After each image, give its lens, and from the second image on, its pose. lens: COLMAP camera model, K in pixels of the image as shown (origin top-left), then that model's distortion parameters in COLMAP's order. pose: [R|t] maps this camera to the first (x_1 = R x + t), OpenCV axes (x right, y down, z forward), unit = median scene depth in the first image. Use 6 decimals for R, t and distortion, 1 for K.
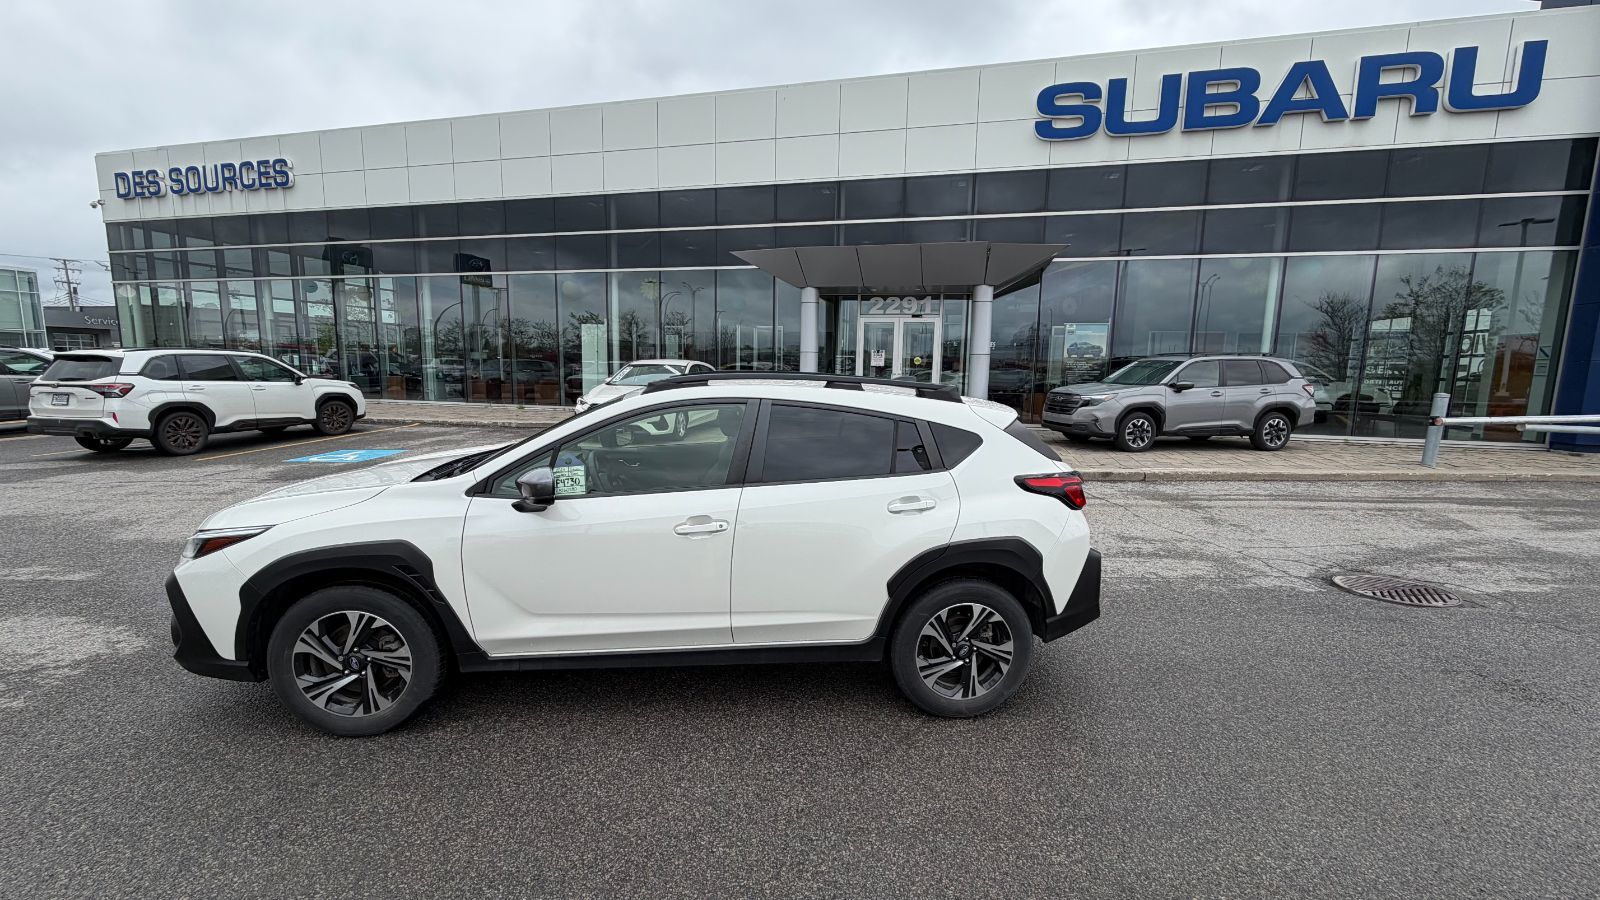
lens RADIAL K [[640.1, 0, 785.1], [0, 640.1, 438.6], [0, 0, 1]] dist [0.017779, -0.009405]
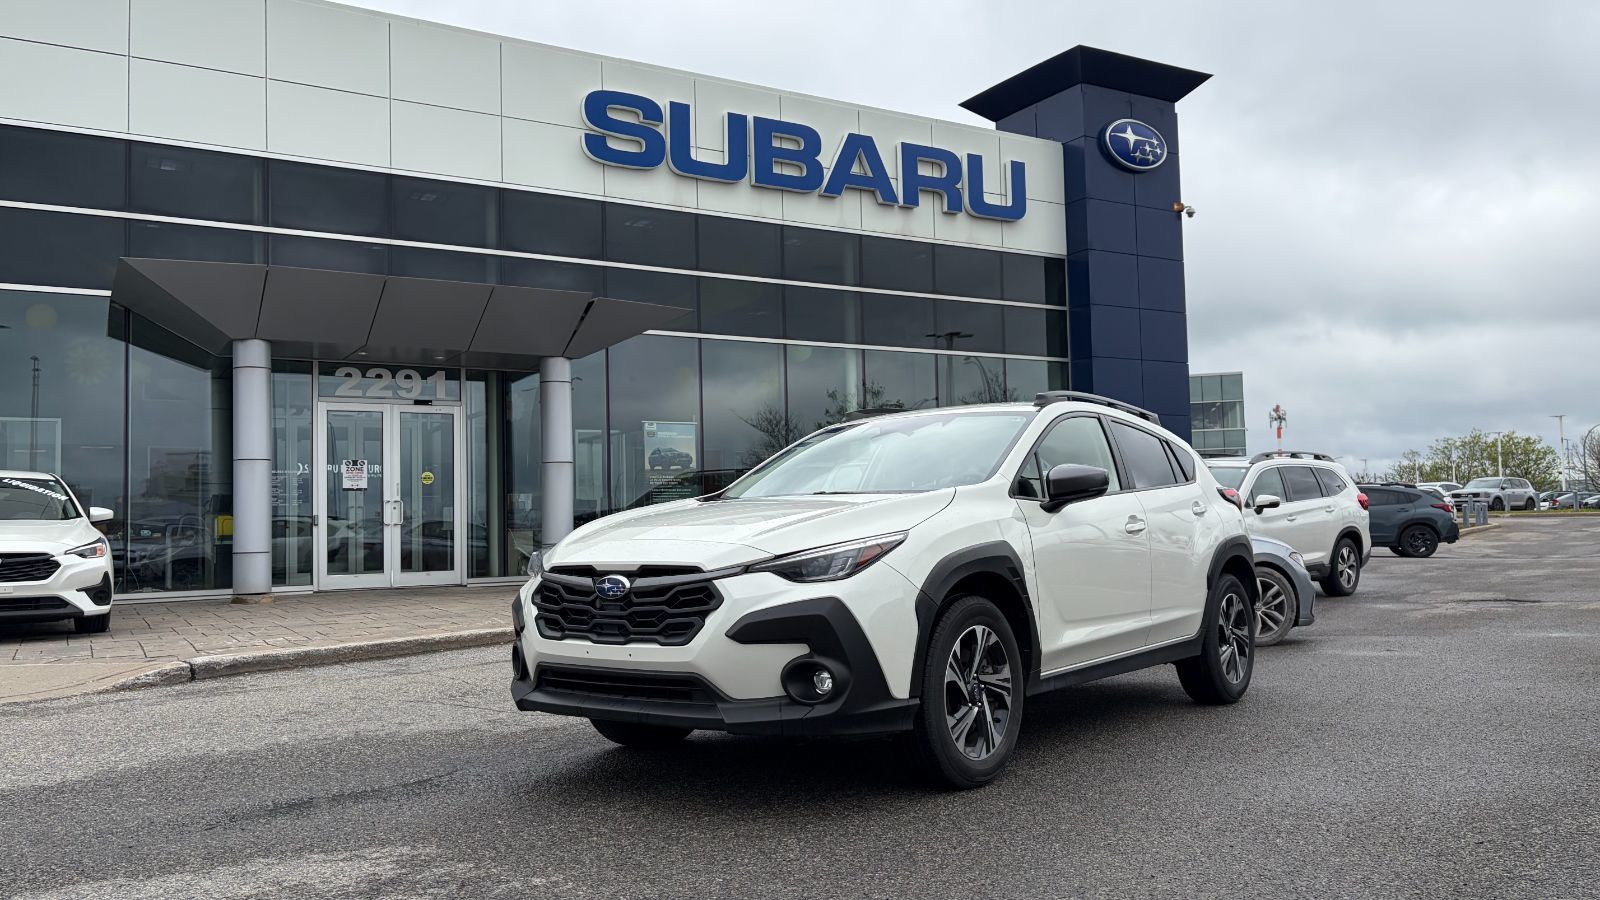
lens RADIAL K [[1217.4, 0, 800.0], [0, 1217.4, 450.0], [0, 0, 1]] dist [0.020293, -0.003150]
pose [[0.691449, 0.013488, 0.722299, -0.447818], [0.119512, 0.983914, -0.132781, 0.050255], [-0.712471, 0.178135, 0.678714, 0.007011]]
